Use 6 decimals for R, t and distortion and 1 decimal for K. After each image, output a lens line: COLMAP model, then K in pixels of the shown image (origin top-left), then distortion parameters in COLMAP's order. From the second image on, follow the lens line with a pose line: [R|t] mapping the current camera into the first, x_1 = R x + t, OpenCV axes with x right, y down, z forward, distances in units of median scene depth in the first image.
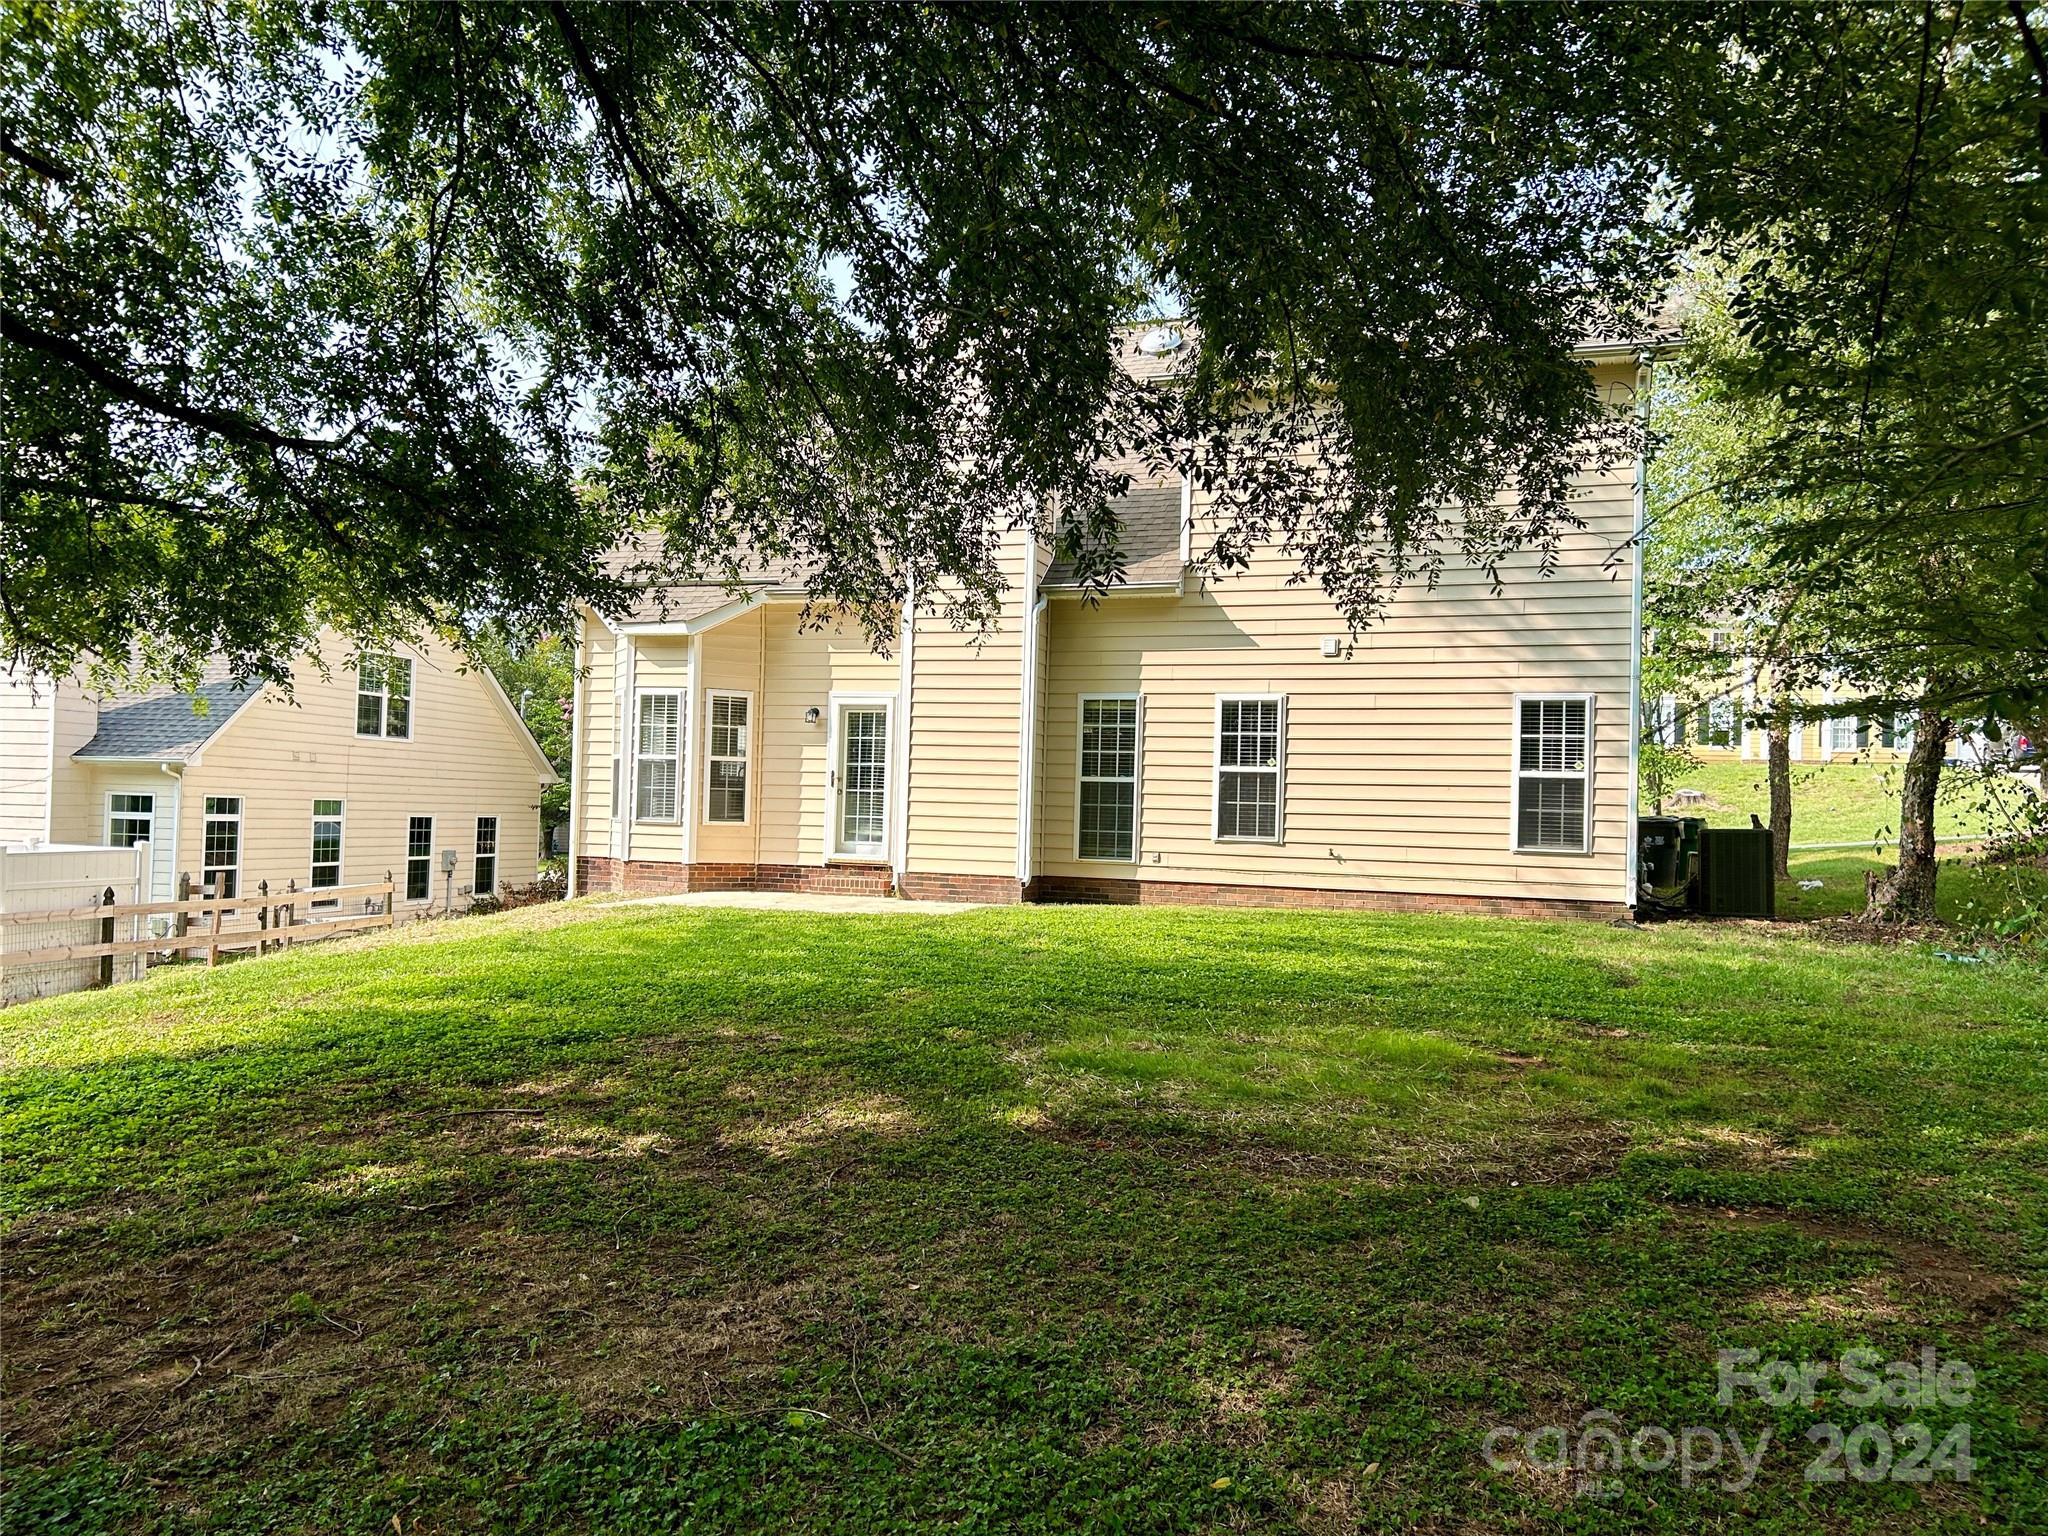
lens RADIAL K [[1503.4, 0, 1024.0], [0, 1503.4, 768.0], [0, 0, 1]] dist [0.037414, -0.081882]
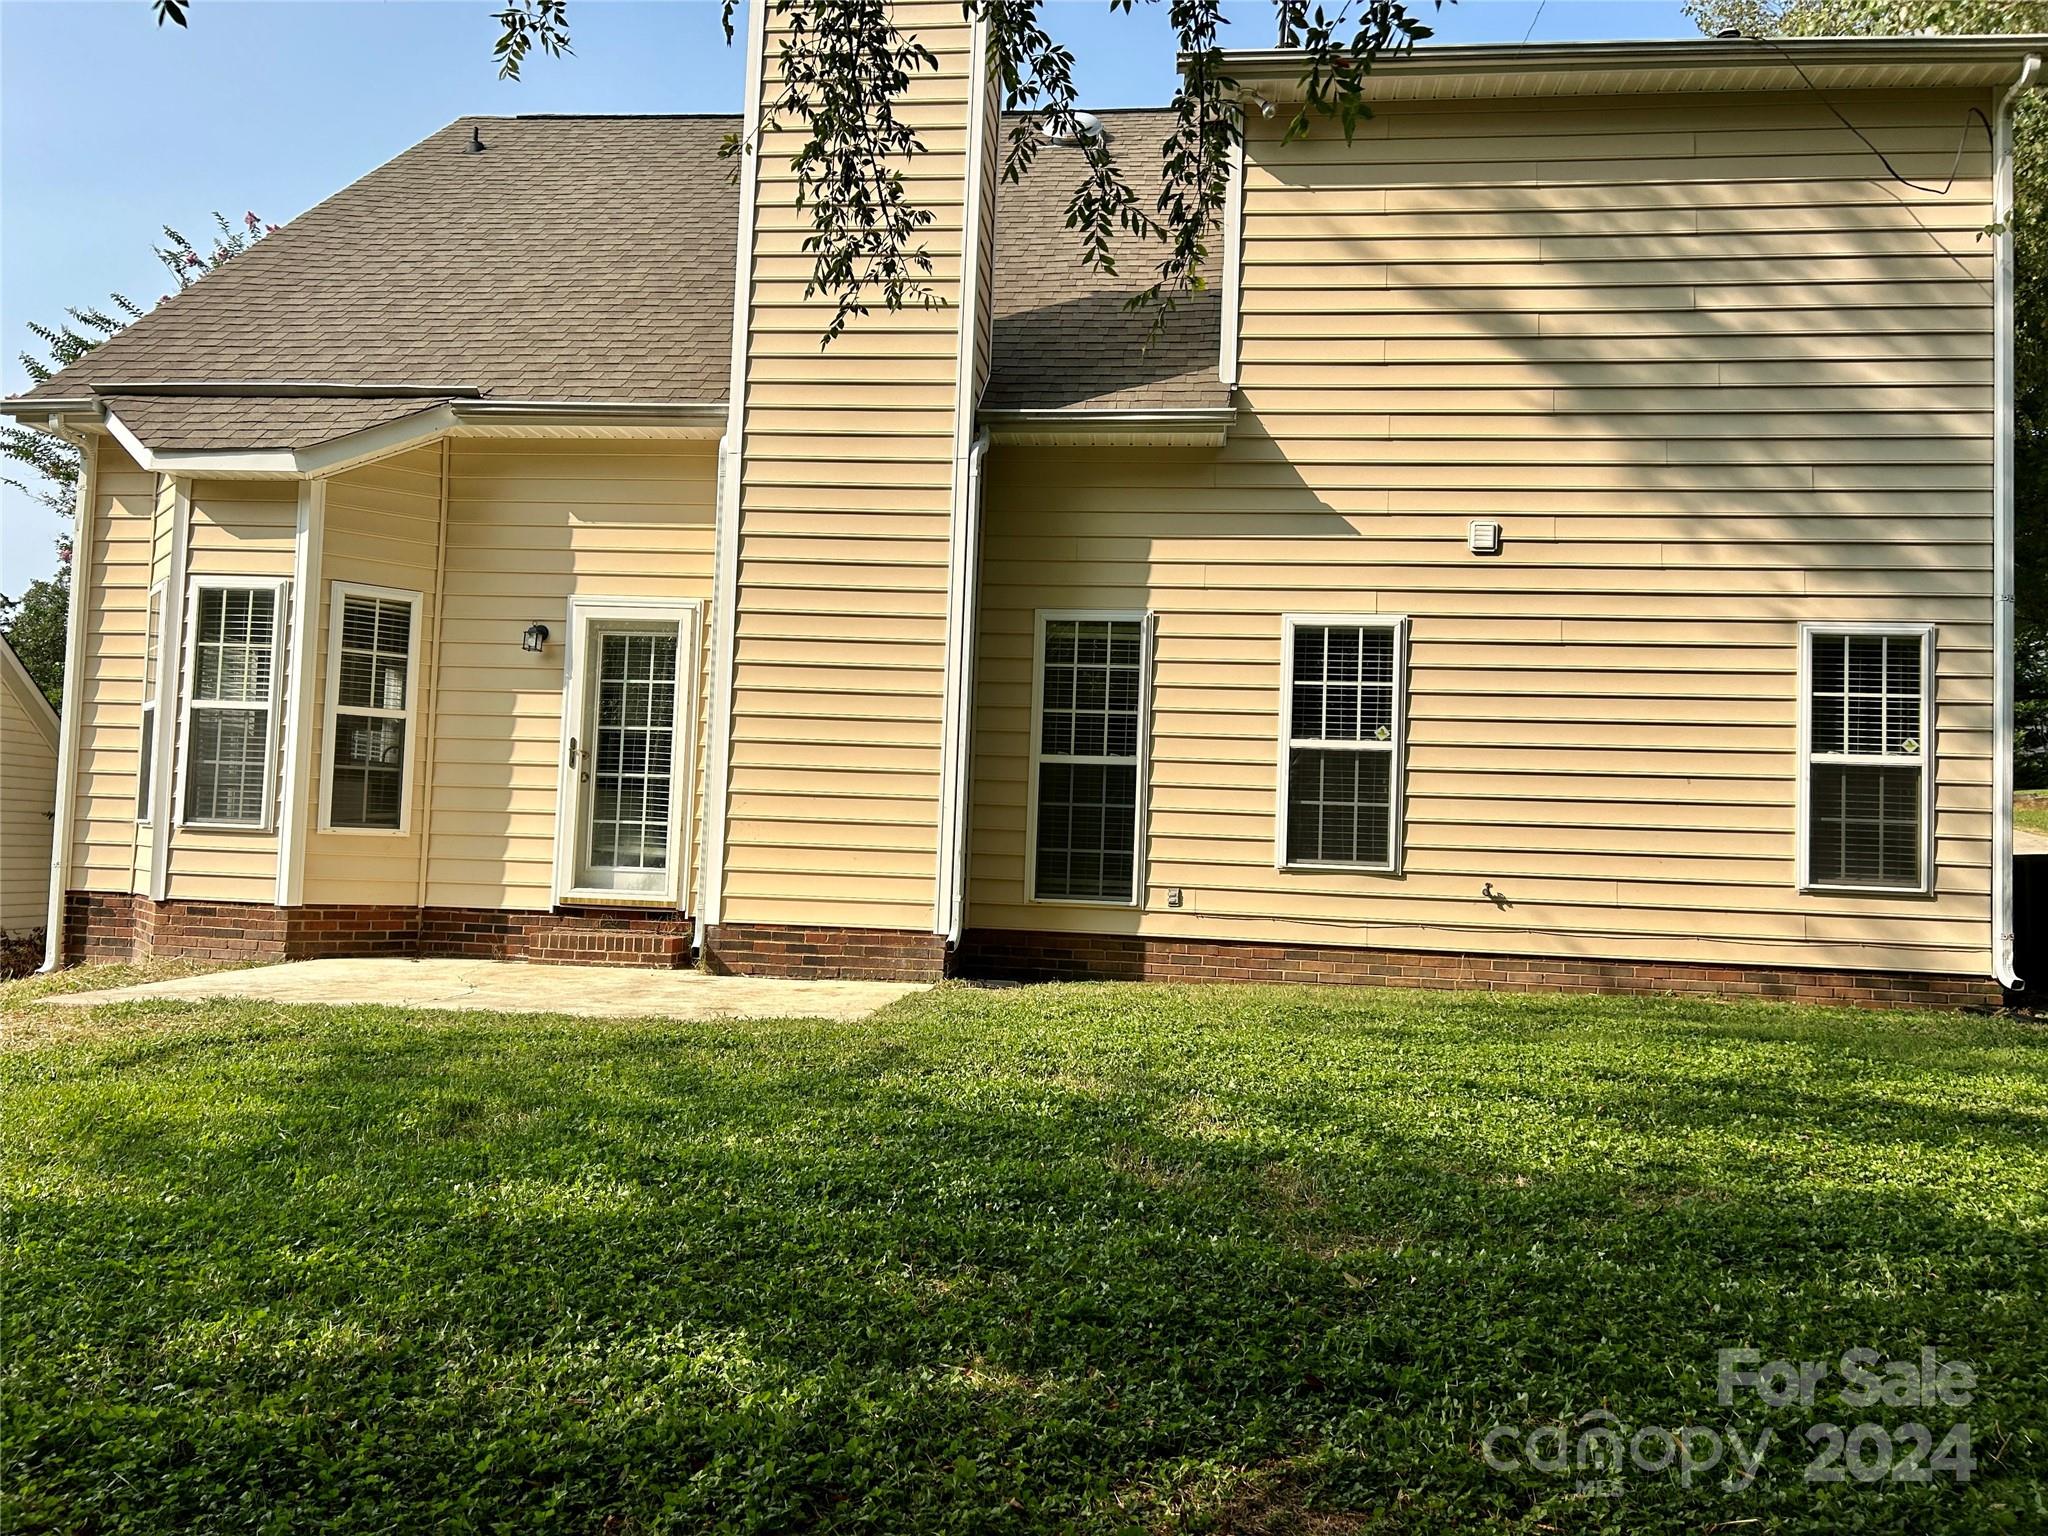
lens RADIAL K [[1503.4, 0, 1024.0], [0, 1503.4, 768.0], [0, 0, 1]] dist [0.037414, -0.081882]
pose [[0.974616, 0.021097, 0.222888, -0.095532], [-0.016438, 0.999606, -0.022736, 0.024203], [-0.223280, 0.018495, 0.974579, 0.453426]]
